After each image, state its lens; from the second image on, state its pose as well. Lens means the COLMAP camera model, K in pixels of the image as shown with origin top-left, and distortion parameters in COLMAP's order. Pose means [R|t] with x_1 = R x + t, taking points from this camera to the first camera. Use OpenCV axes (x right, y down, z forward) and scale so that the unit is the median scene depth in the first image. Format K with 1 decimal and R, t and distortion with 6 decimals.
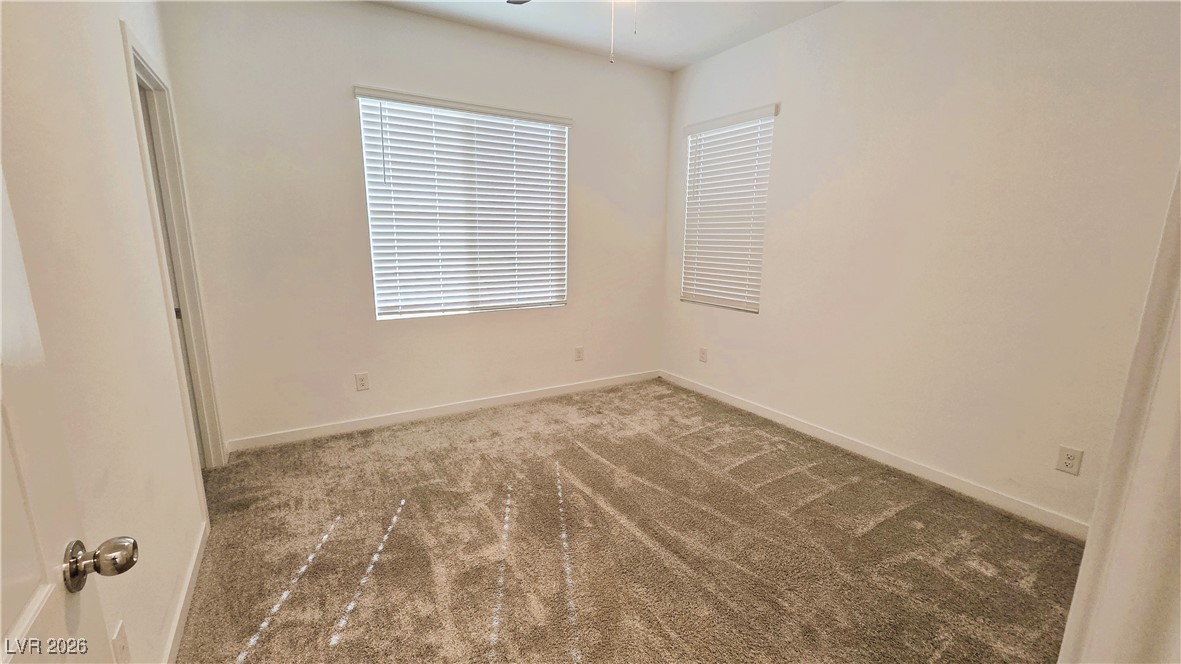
lens RADIAL K [[481.3, 0, 588.1], [0, 481.3, 336.2], [0, 0, 1]] dist [-0.001836, -0.000169]
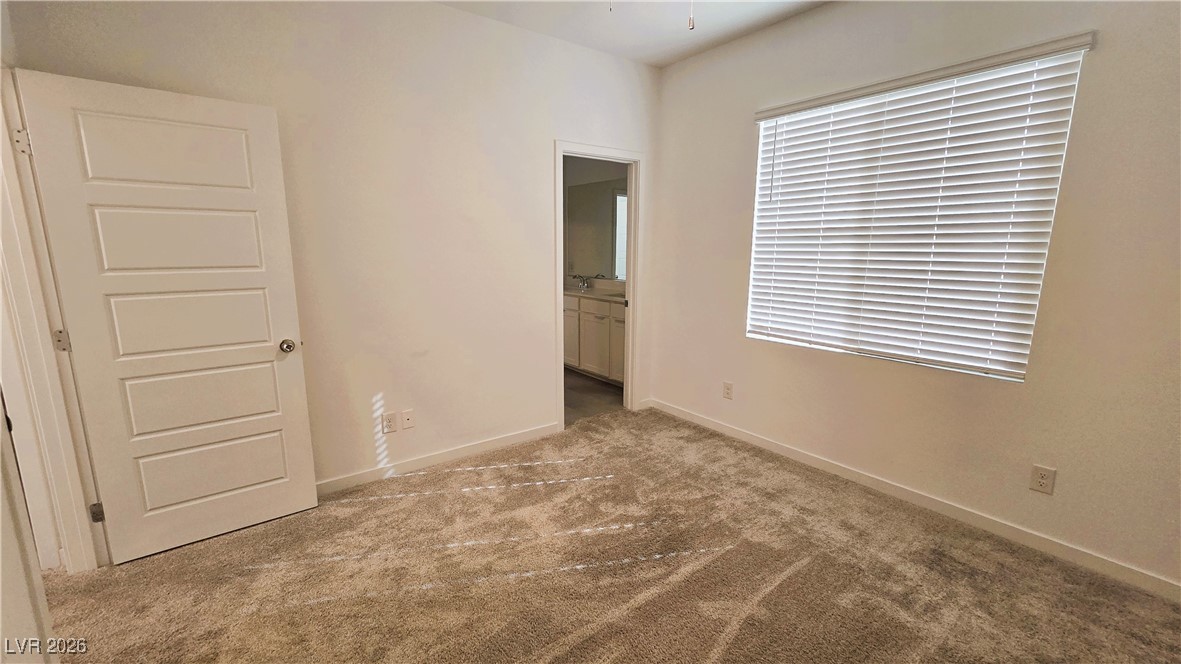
lens RADIAL K [[481.3, 0, 568.4], [0, 481.3, 337.5], [0, 0, 1]] dist [-0.001836, -0.000169]
pose [[0.094524, 0.178052, -0.979471, 0.522928], [-0.203249, 0.966604, 0.156099, -0.113089], [0.974554, 0.184321, 0.127556, 0.497023]]
